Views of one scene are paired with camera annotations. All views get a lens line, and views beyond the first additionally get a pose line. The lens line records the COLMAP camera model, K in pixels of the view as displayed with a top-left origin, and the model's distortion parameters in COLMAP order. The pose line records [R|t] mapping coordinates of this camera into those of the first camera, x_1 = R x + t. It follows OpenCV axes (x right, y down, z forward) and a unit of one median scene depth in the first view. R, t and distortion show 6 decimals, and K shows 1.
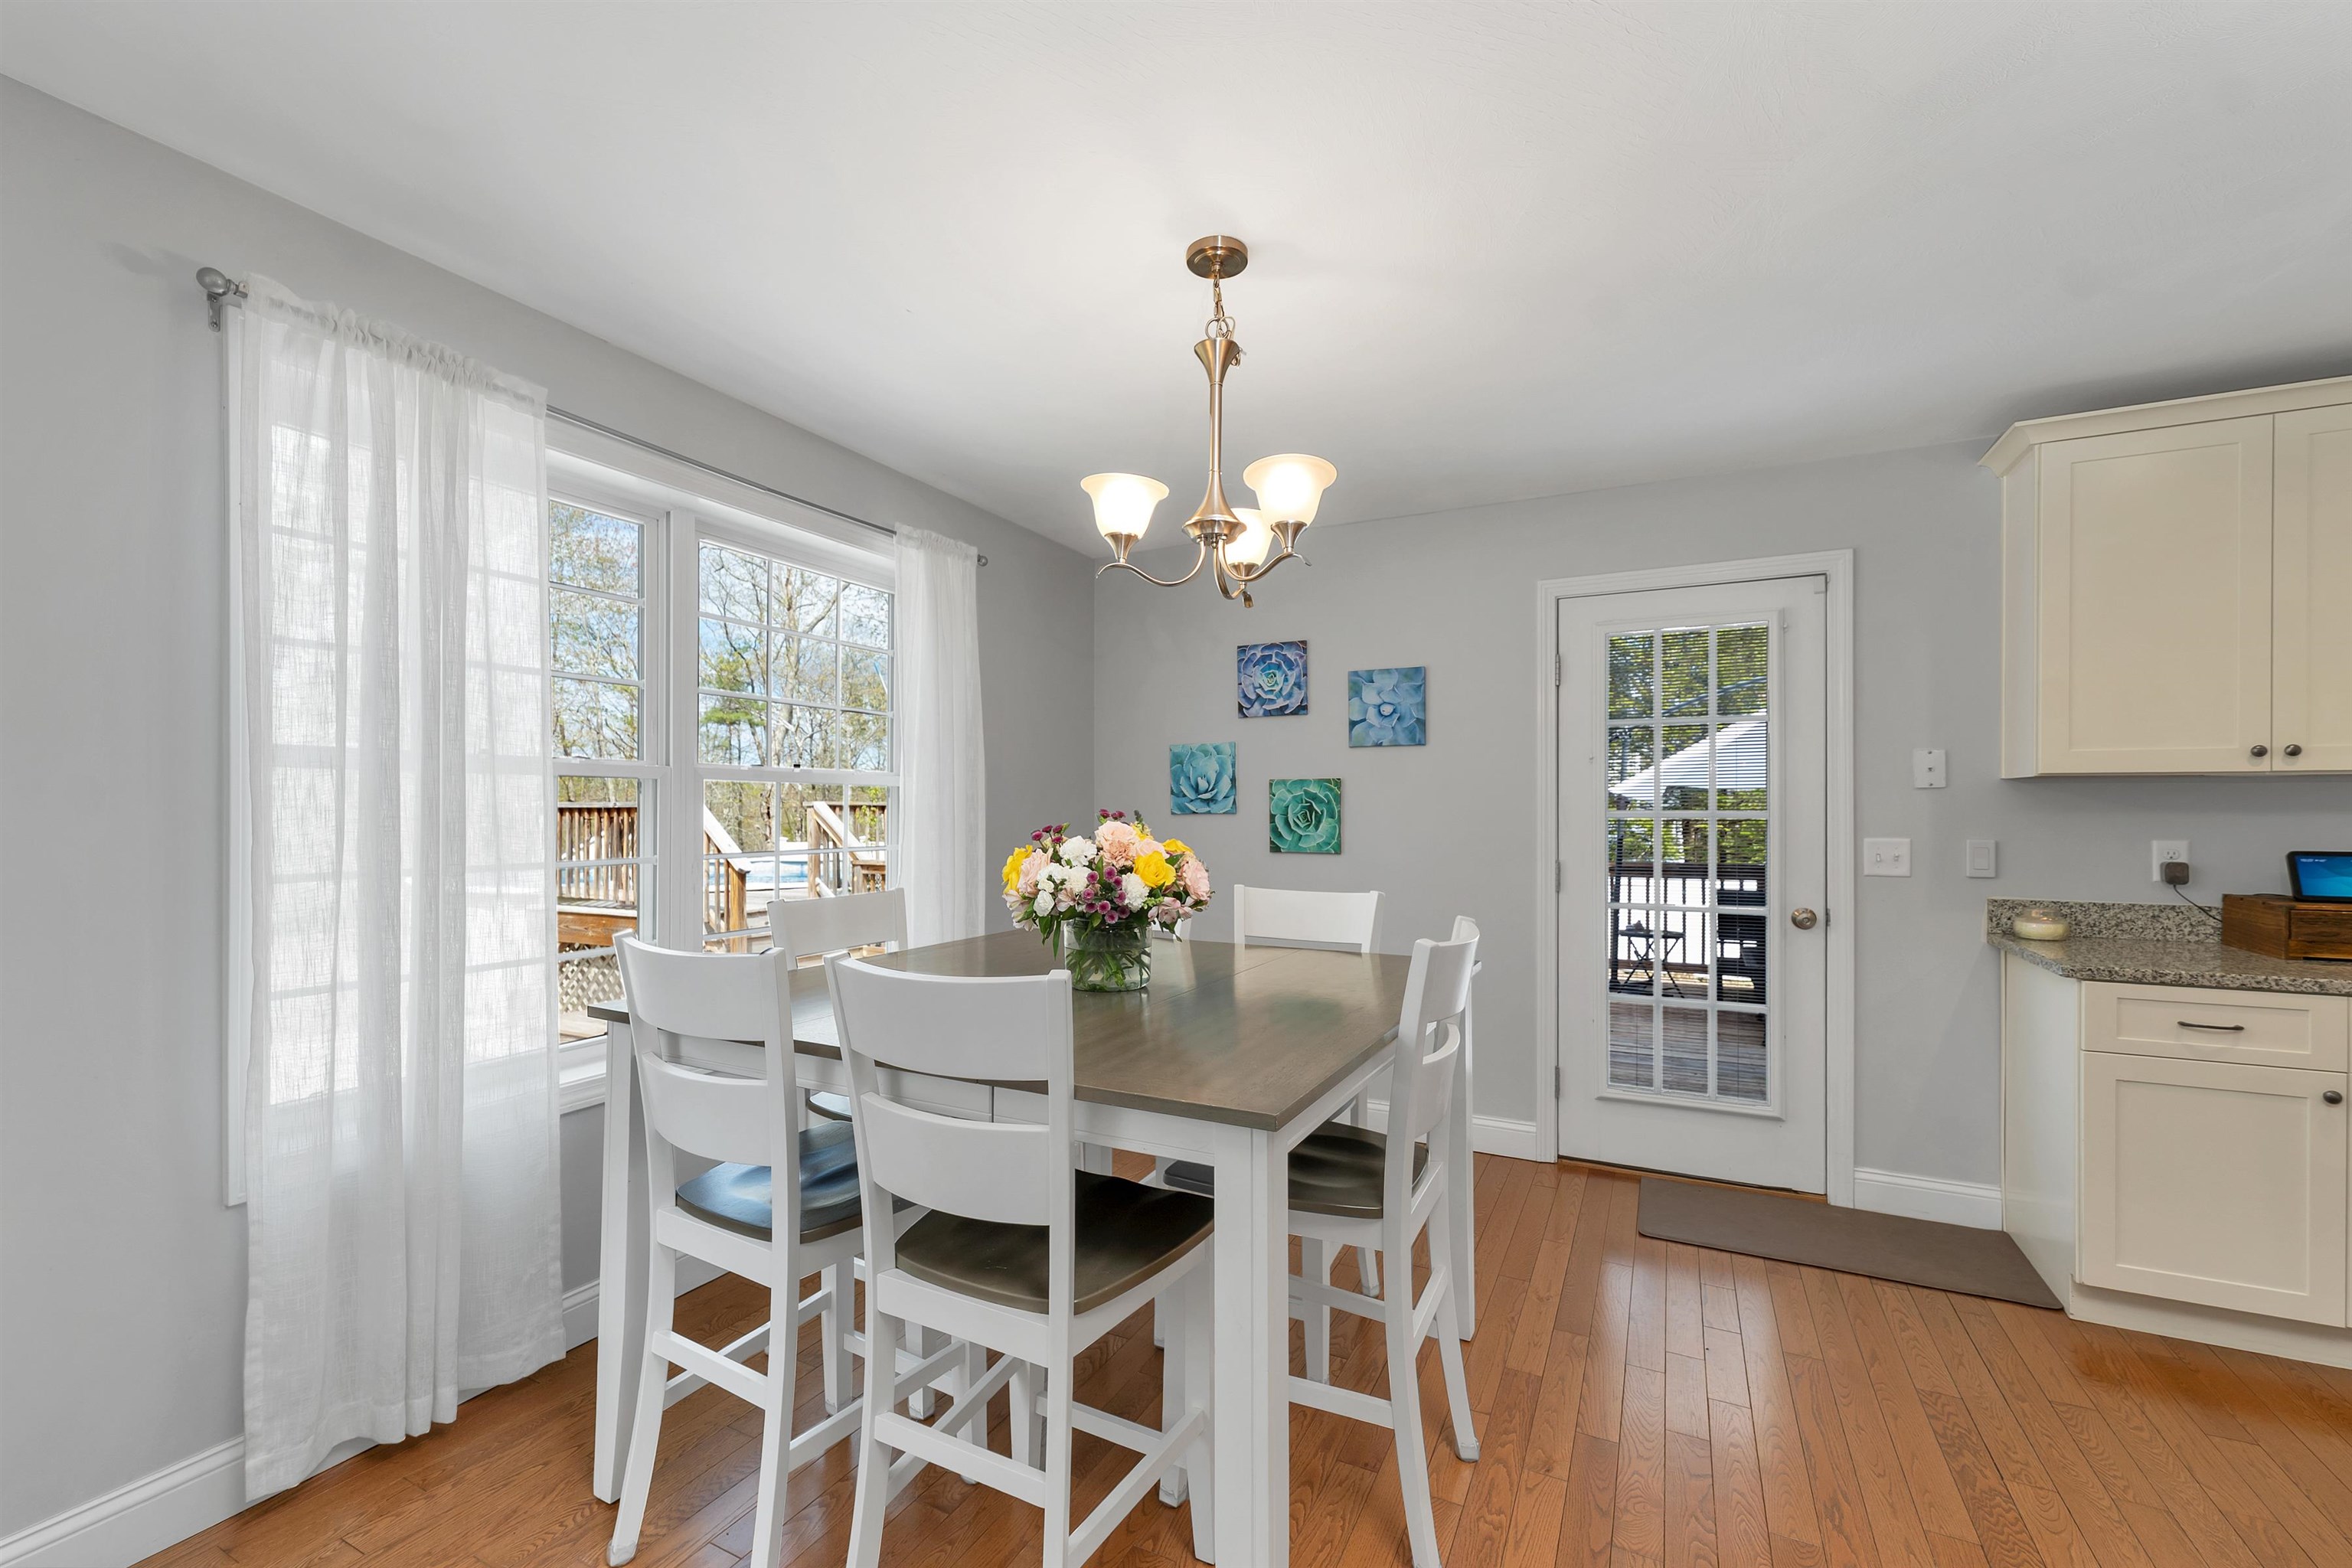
lens RADIAL K [[969.7, 0, 1174.0], [0, 969.7, 812.2], [0, 0, 1]] dist [-0.000890, -0.000028]
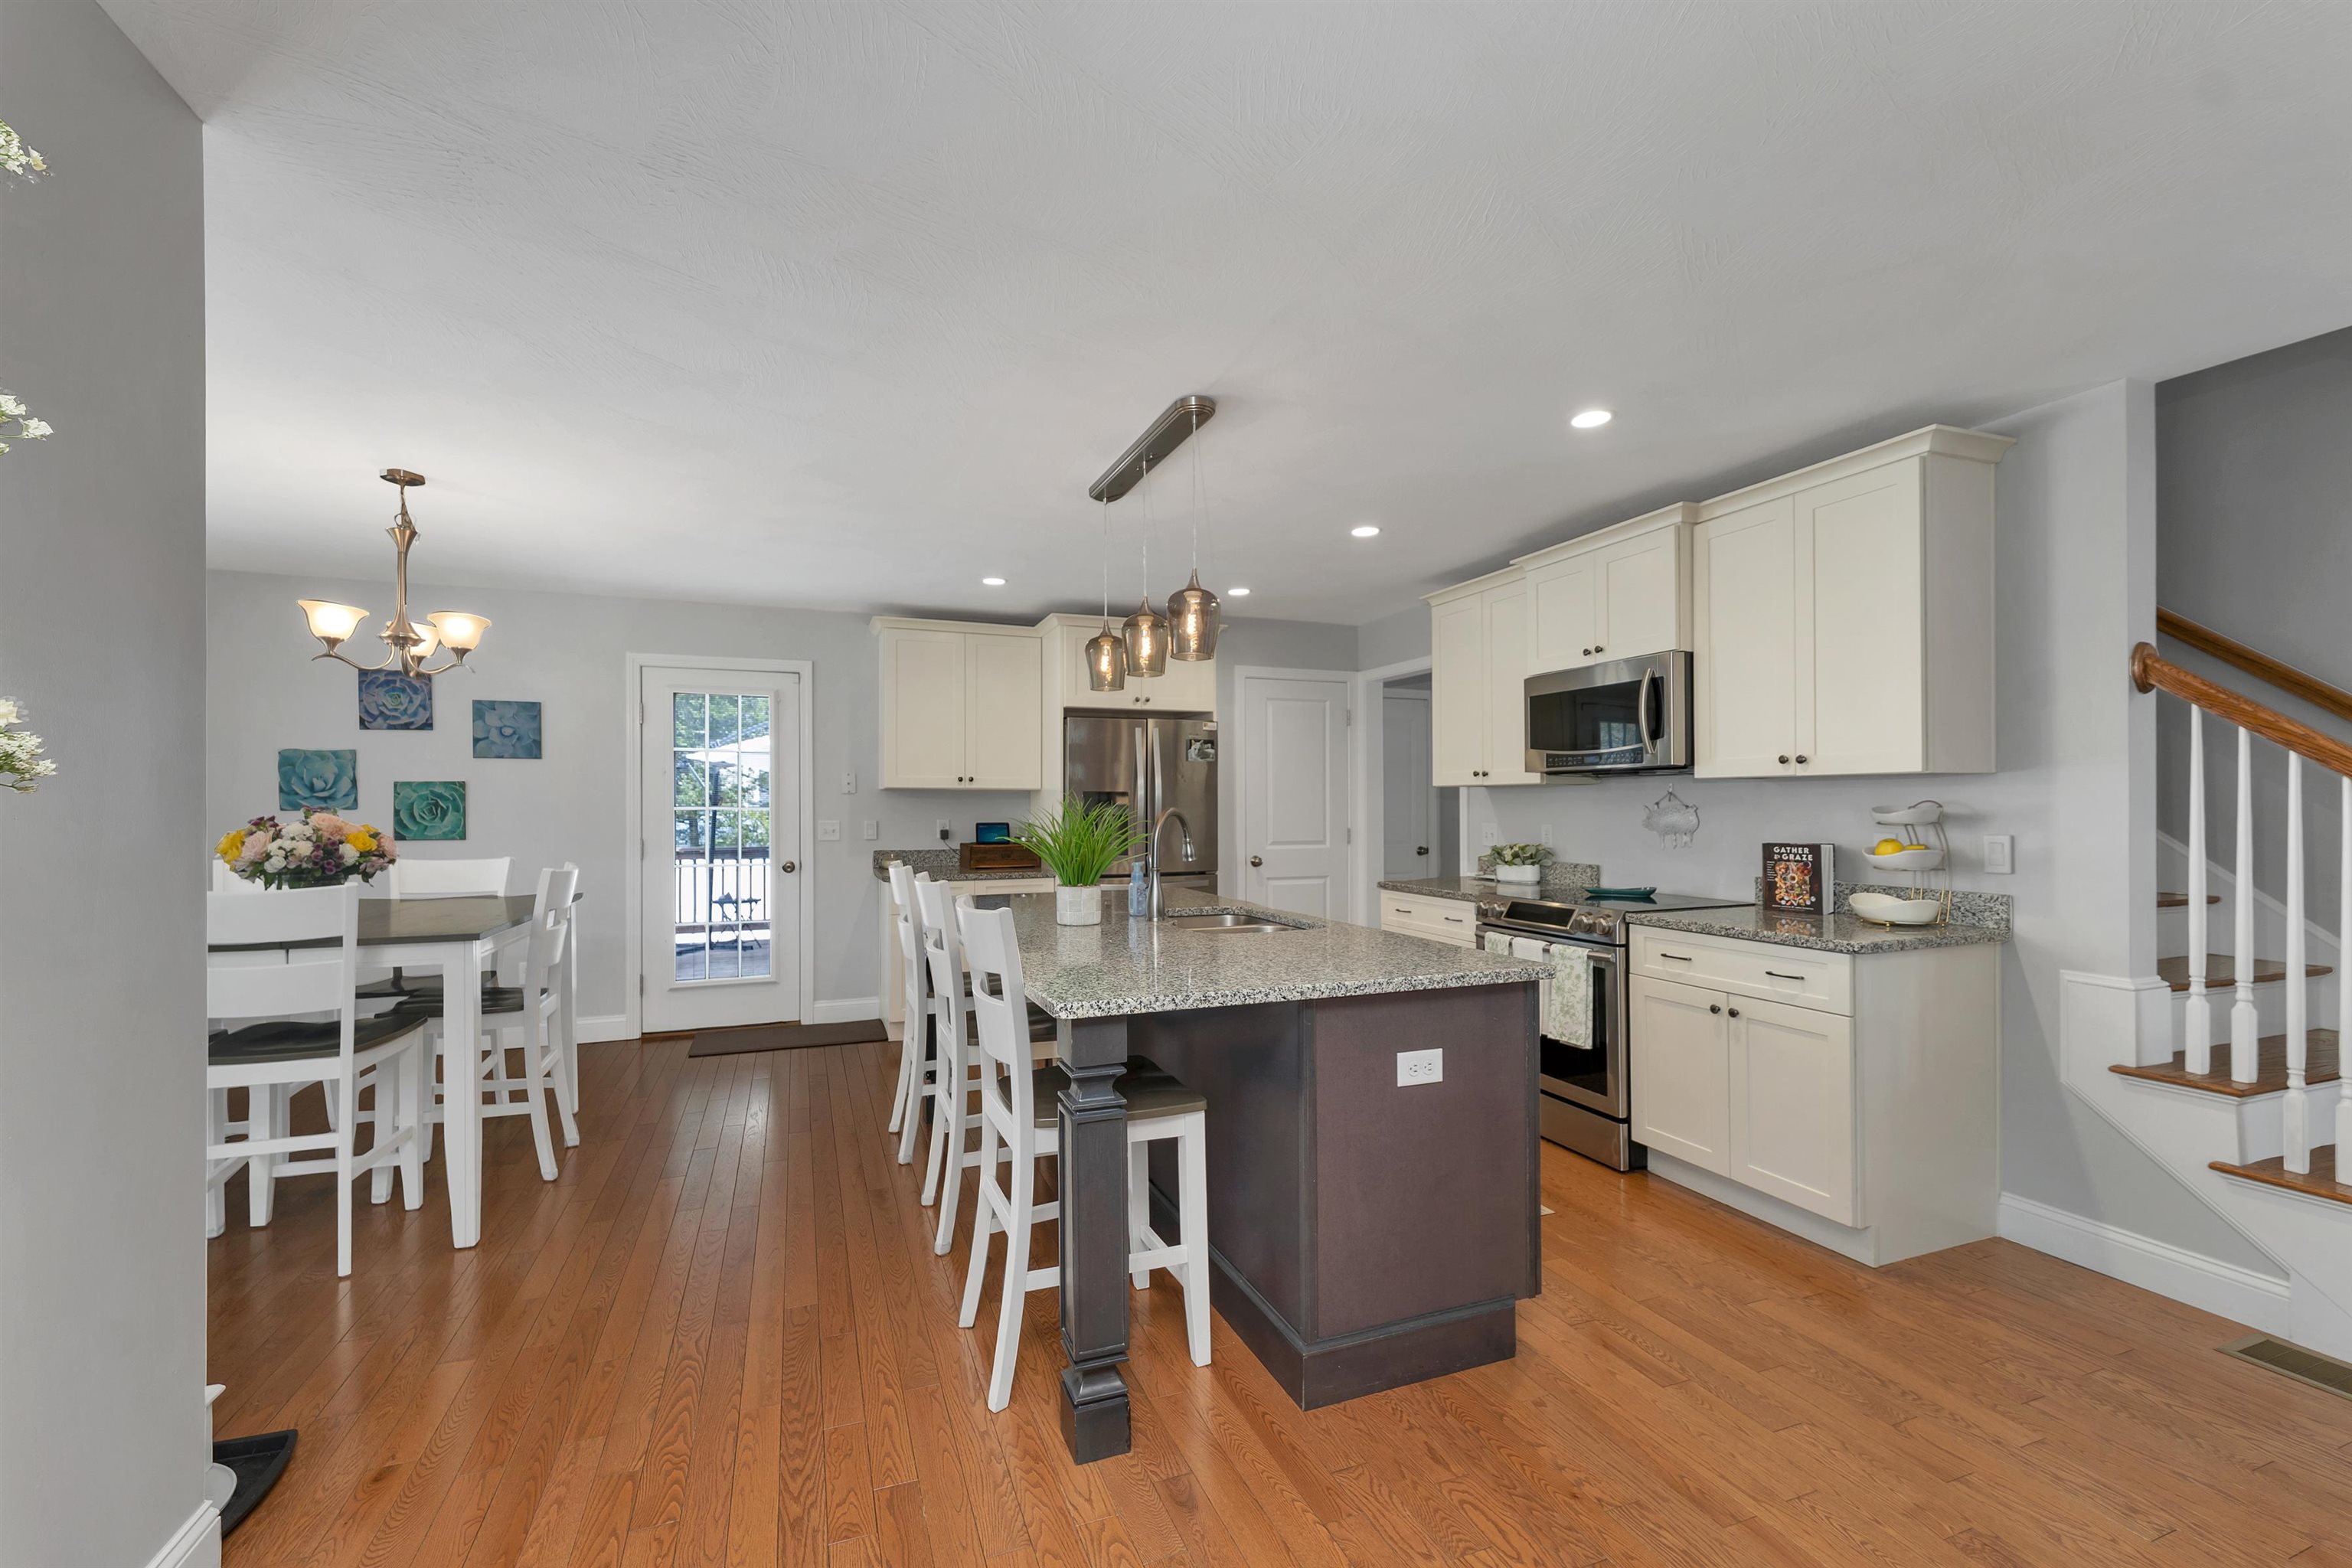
lens RADIAL K [[963.9, 0, 1160.9], [0, 963.9, 805.2], [0, 0, 1]] dist [0.010162, -0.004798]
pose [[0.671265, -0.001785, 0.741216, -0.170044], [0.003946, 0.999992, -0.001165, 0.002181], [-0.741207, 0.003707, 0.671266, -0.583474]]
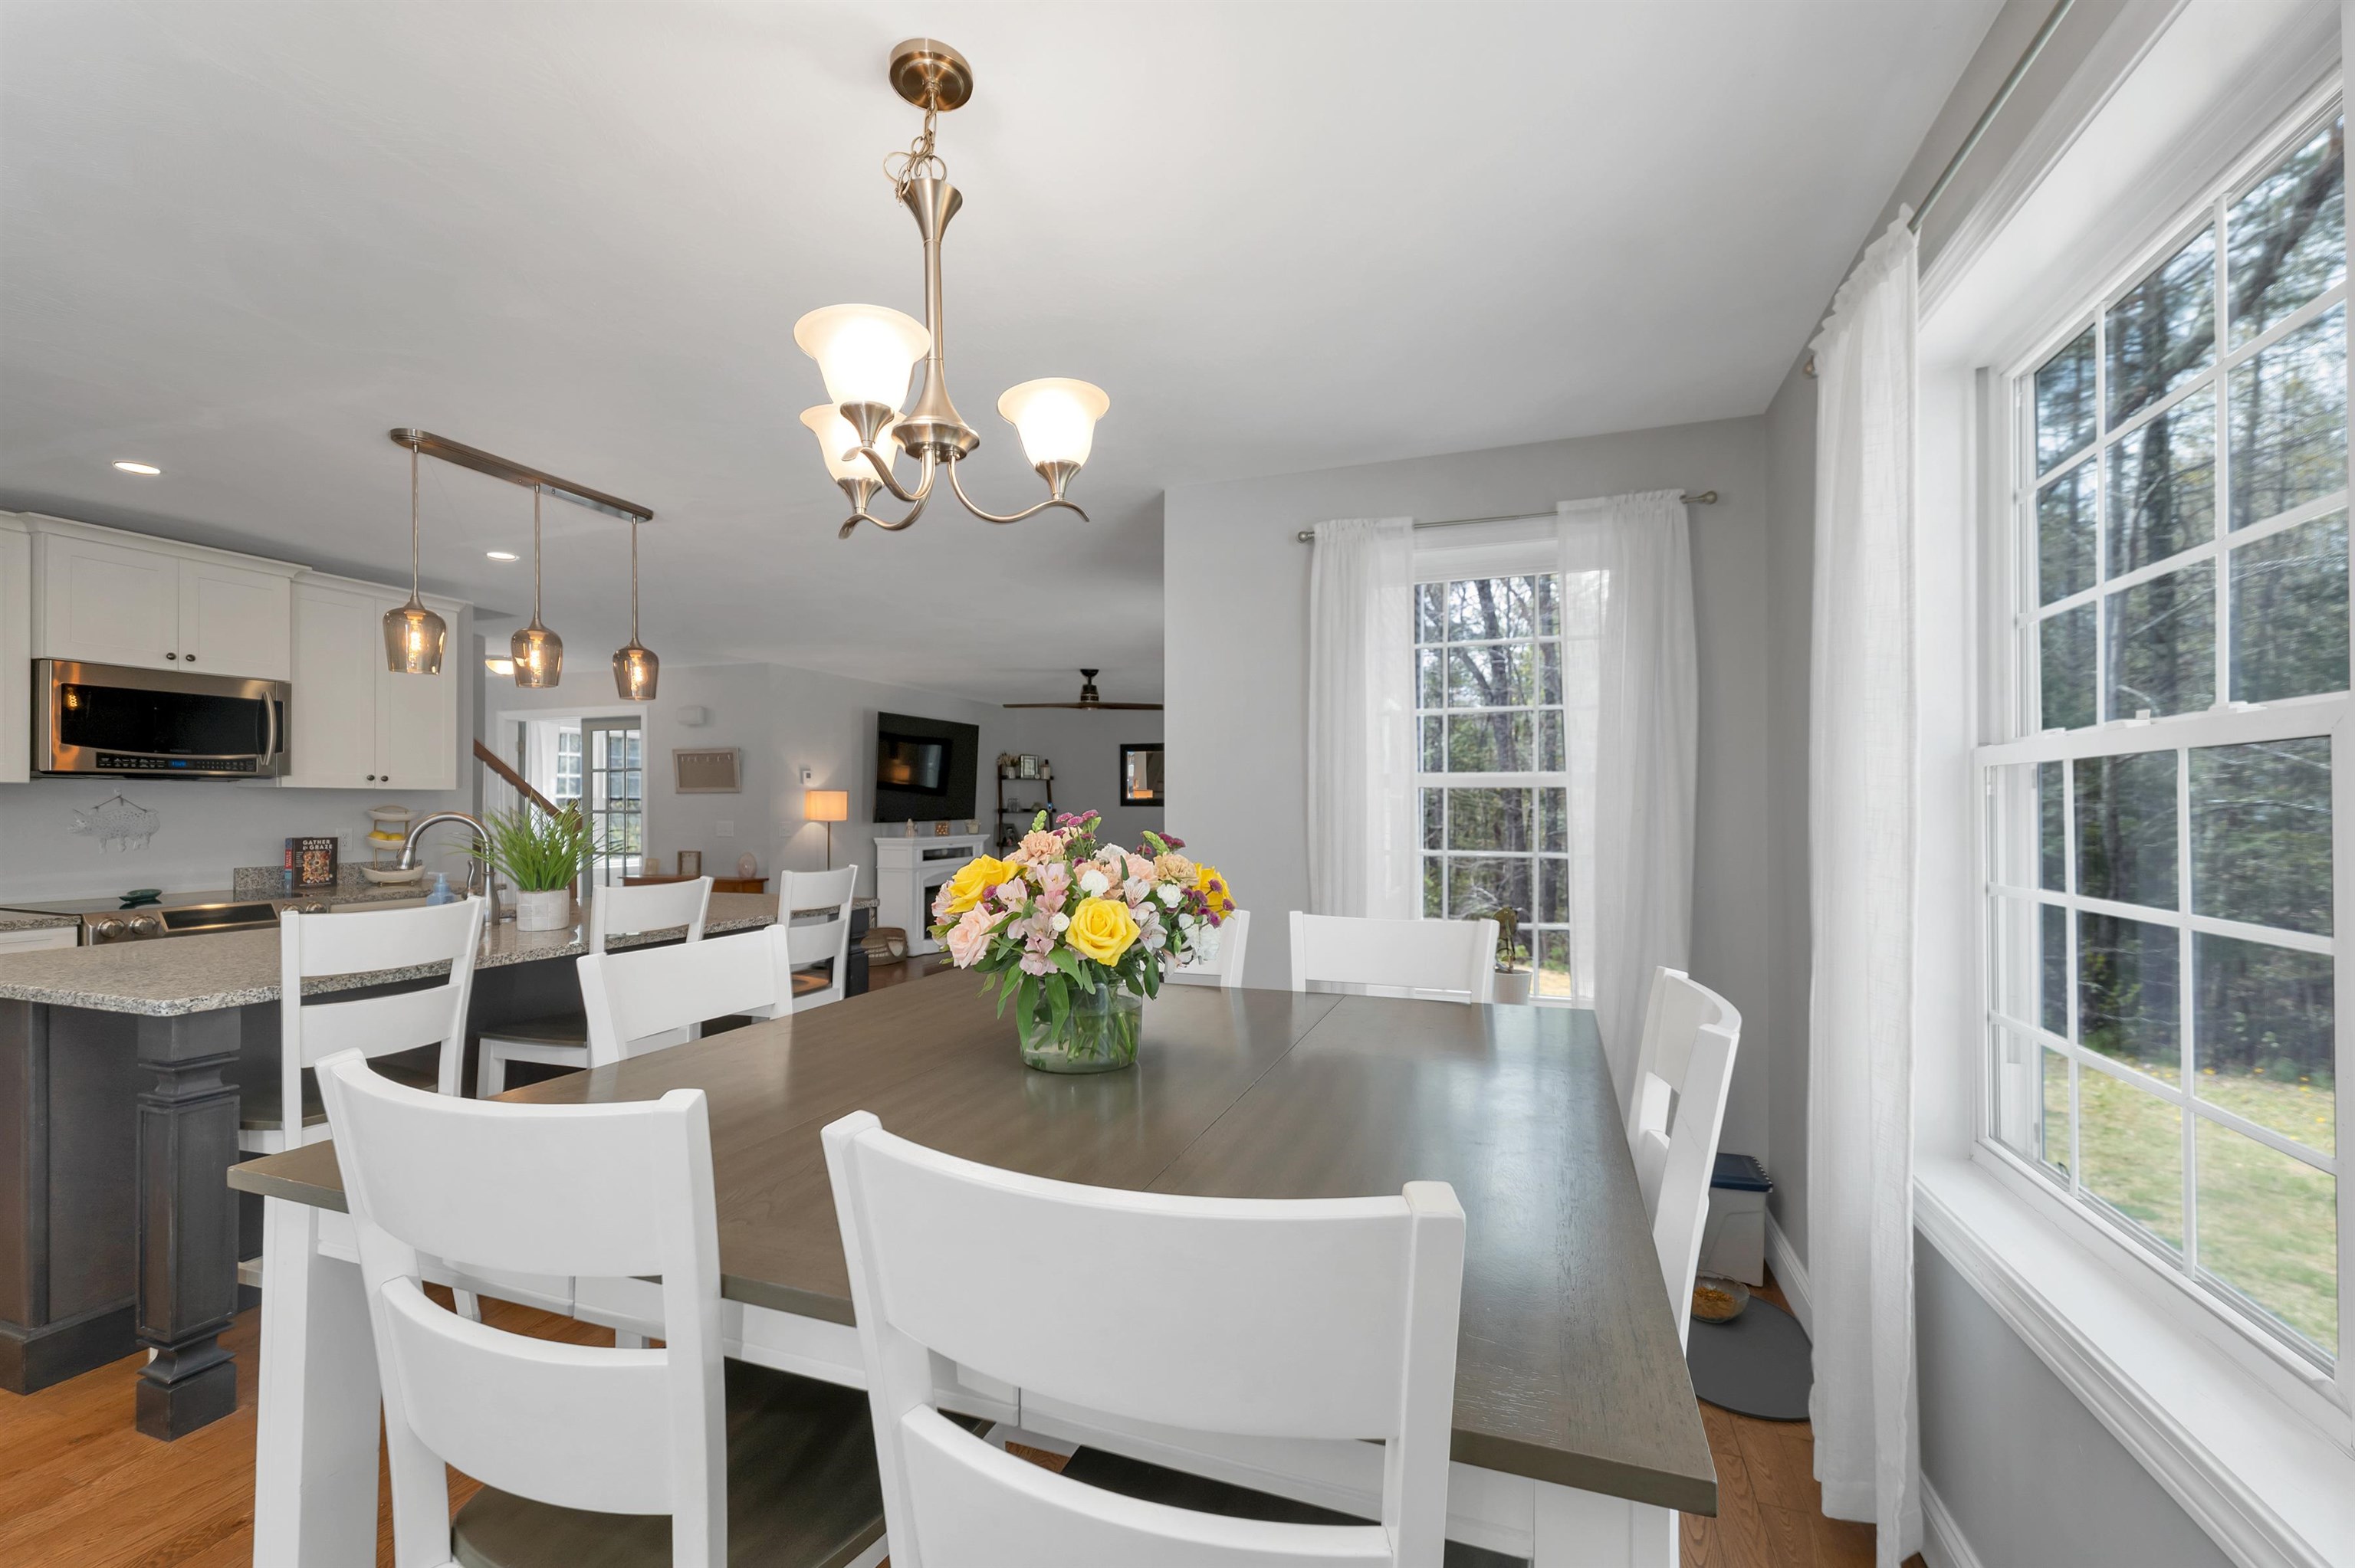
lens RADIAL K [[983.5, 0, 1167.0], [0, 983.5, 804.3], [0, 0, 1]] dist [0.001271, -0.000235]
pose [[-0.991763, 0.001783, -0.128078, -0.020006], [0.002100, 0.999995, -0.002337, 0.002240], [0.128073, -0.002586, -0.991761, 0.939493]]
